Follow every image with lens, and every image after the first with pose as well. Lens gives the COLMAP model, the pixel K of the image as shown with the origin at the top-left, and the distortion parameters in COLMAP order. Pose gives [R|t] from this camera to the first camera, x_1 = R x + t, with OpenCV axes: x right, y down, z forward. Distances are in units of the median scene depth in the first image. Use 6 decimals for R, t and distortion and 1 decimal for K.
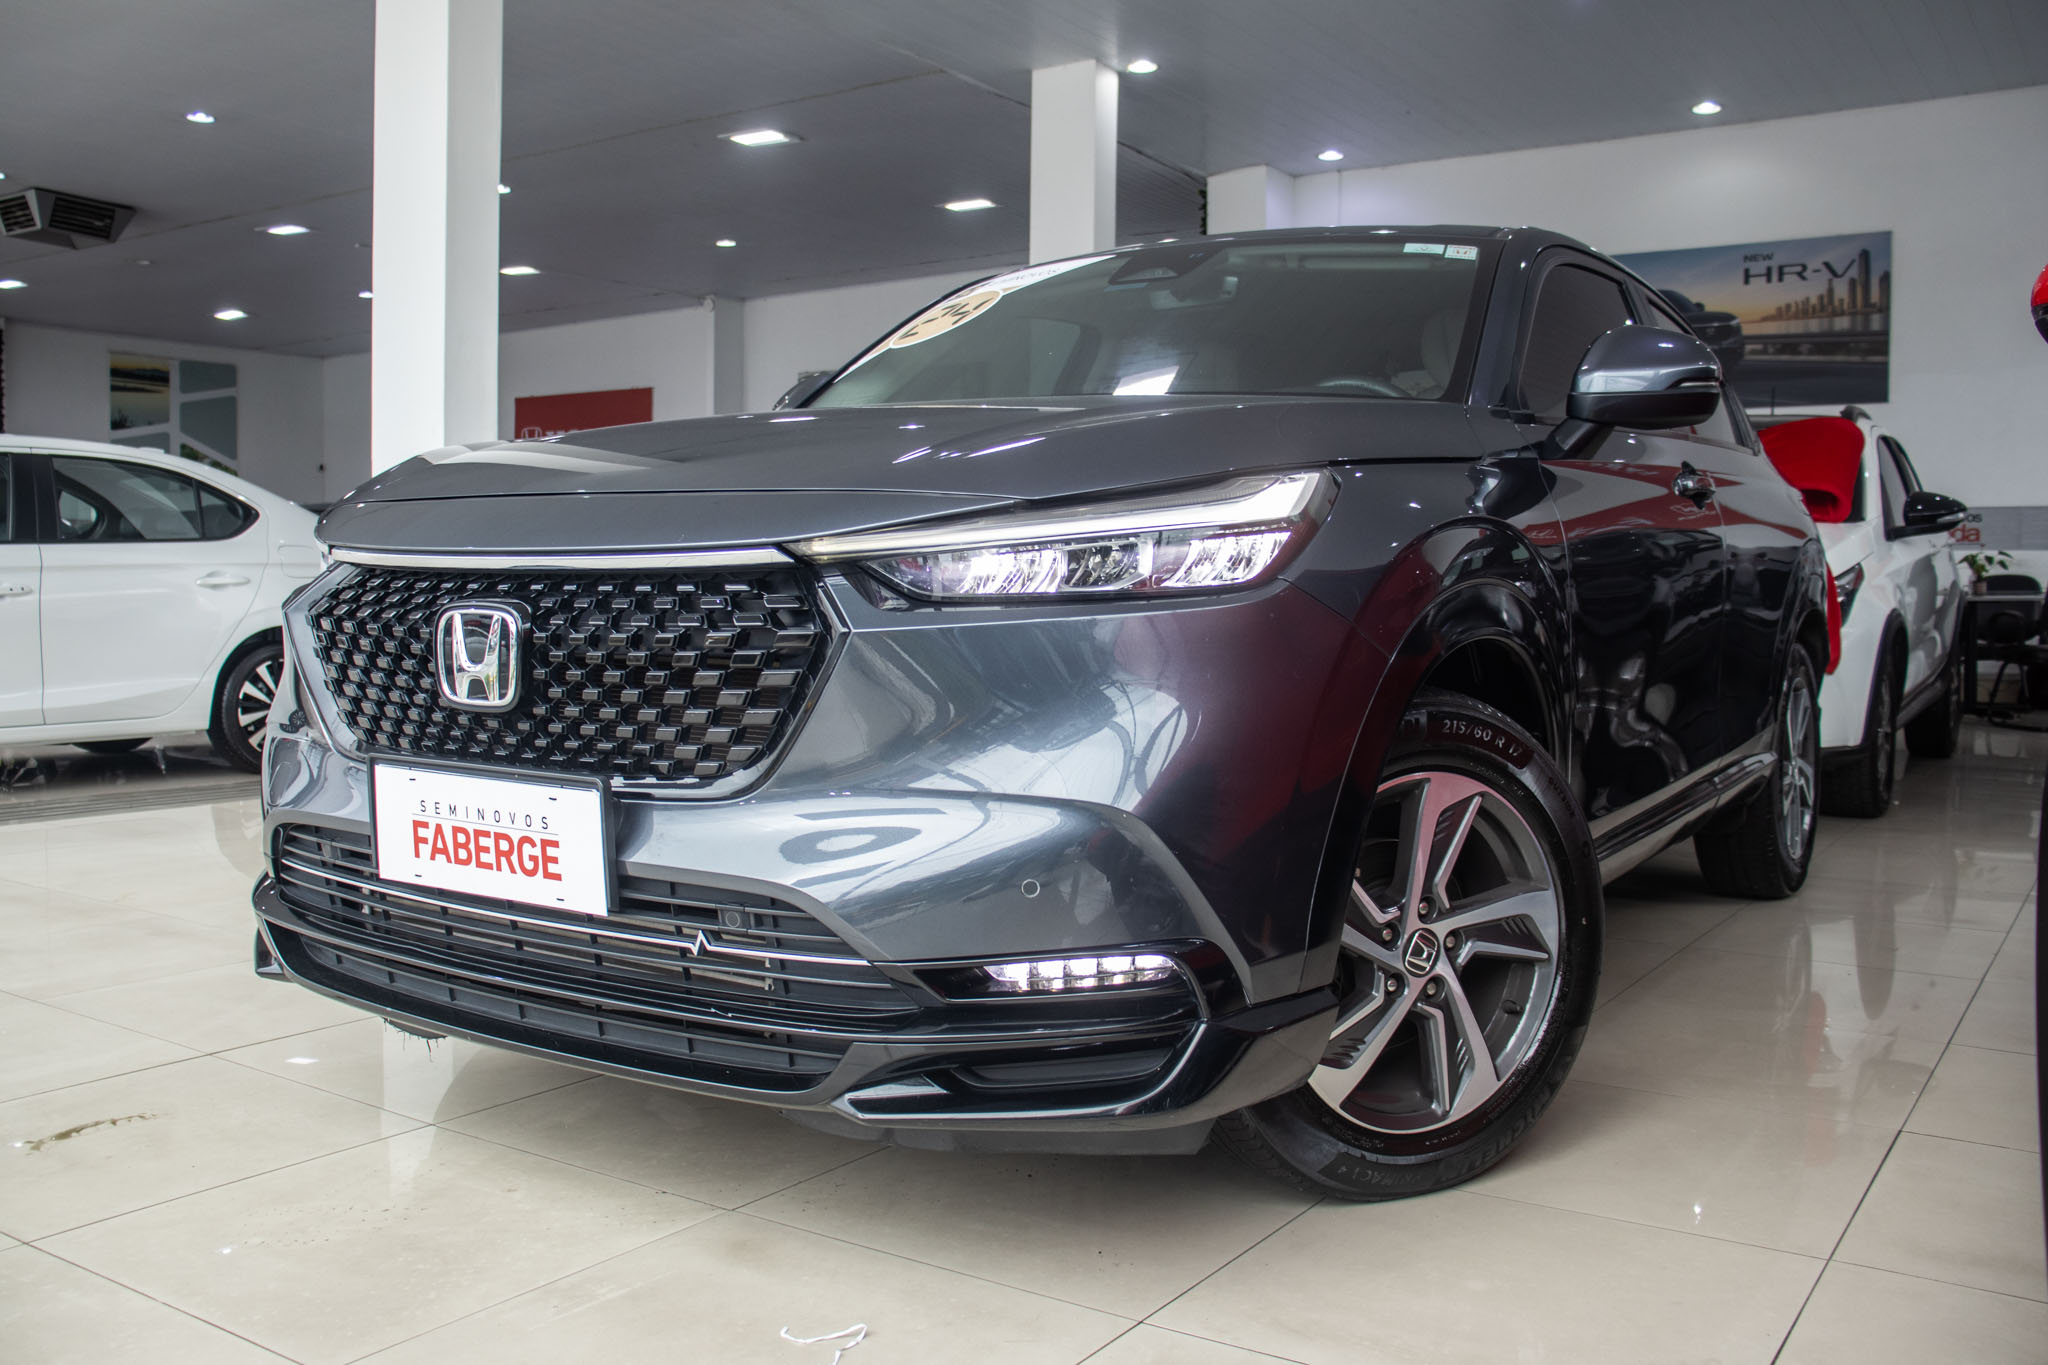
lens RADIAL K [[1770.7, 0, 1020.8], [0, 1770.7, 677.2], [0, 0, 1]] dist [-0.069660, 0.009538]
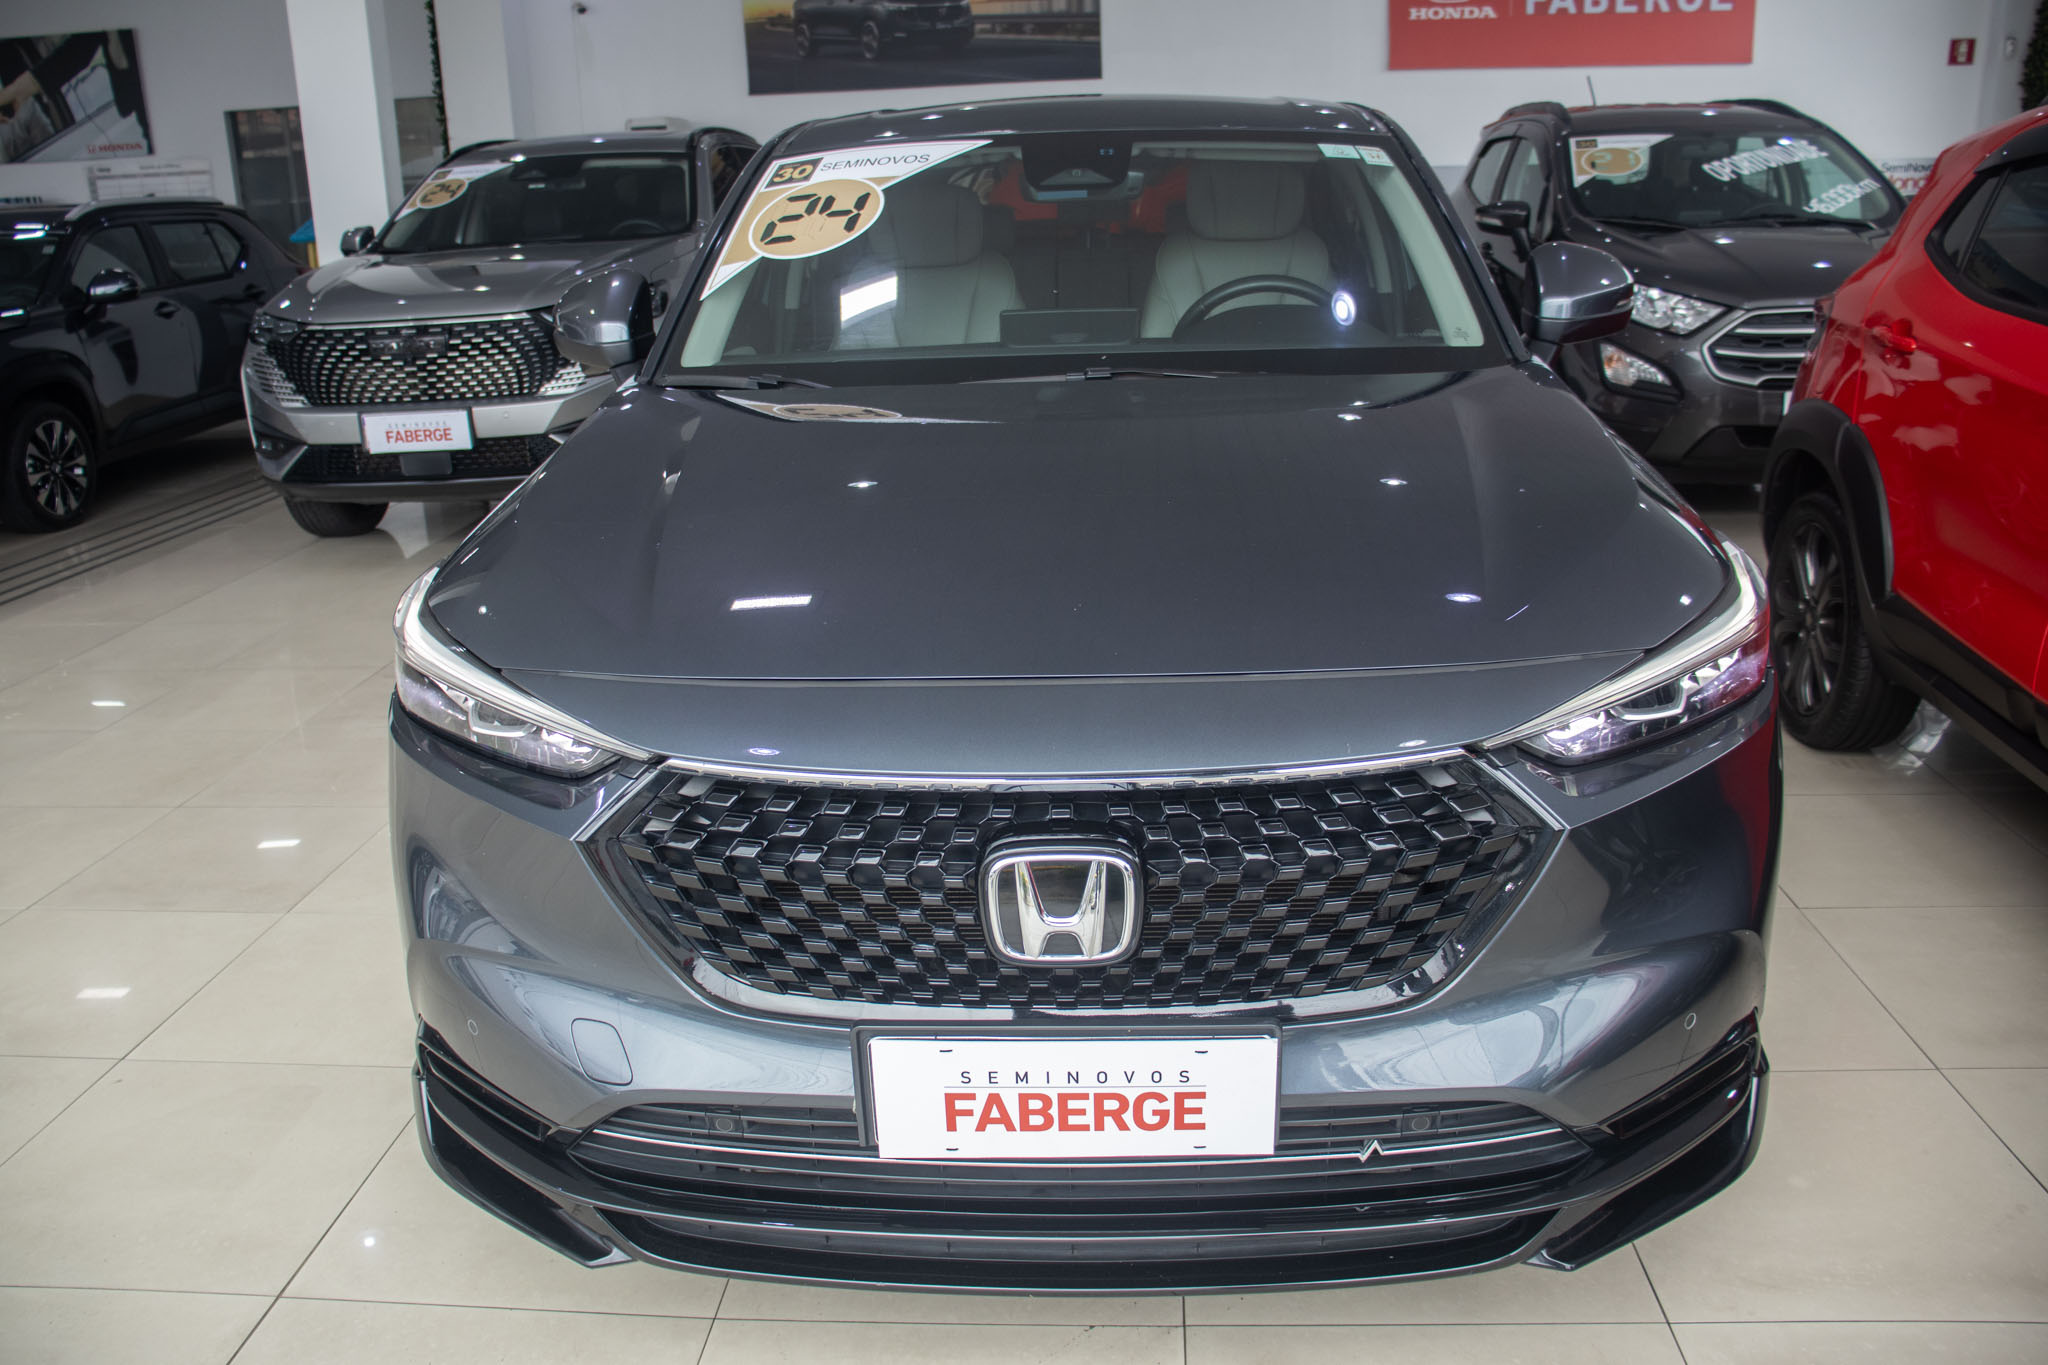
lens RADIAL K [[1665.4, 0, 1027.3], [0, 1665.4, 676.7], [0, 0, 1]] dist [-0.109278, -0.000536]
pose [[0.856161, -0.192150, 0.479653, -0.667719], [0.075176, 0.964728, 0.252287, -0.310191], [-0.511212, -0.179940, 0.840407, 0.371636]]
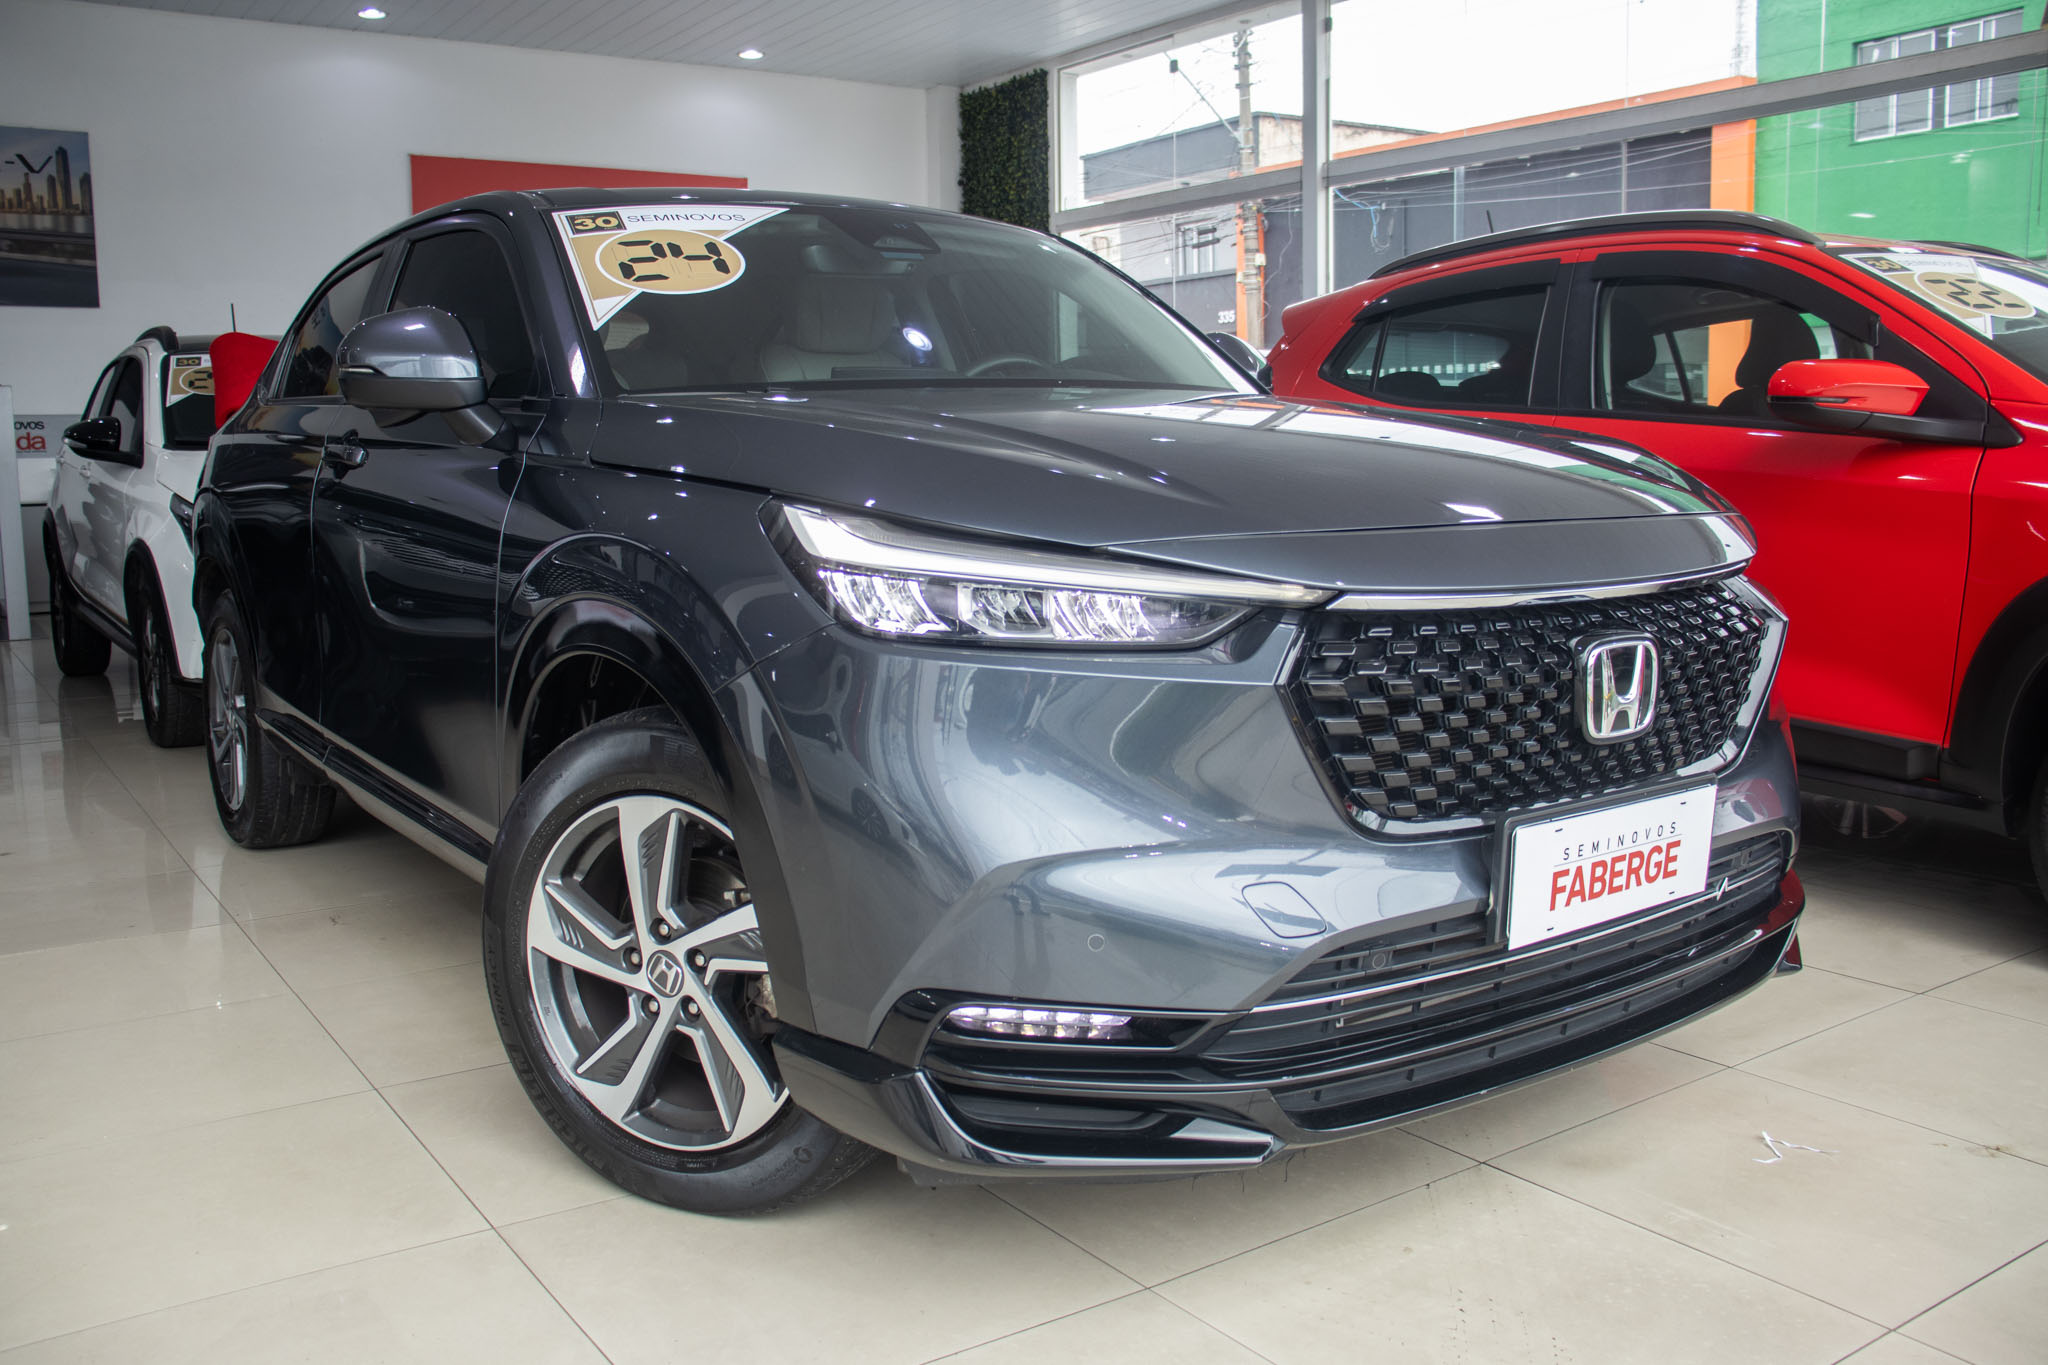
lens RADIAL K [[1684.3, 0, 1028.1], [0, 1684.3, 688.4], [0, 0, 1]] dist [-0.052263, 0.010665]
pose [[0.333879, -0.146478, 0.931165, -1.305024], [0.069302, 0.988993, 0.130726, -0.159344], [-0.940065, 0.020885, 0.340355, 0.984492]]
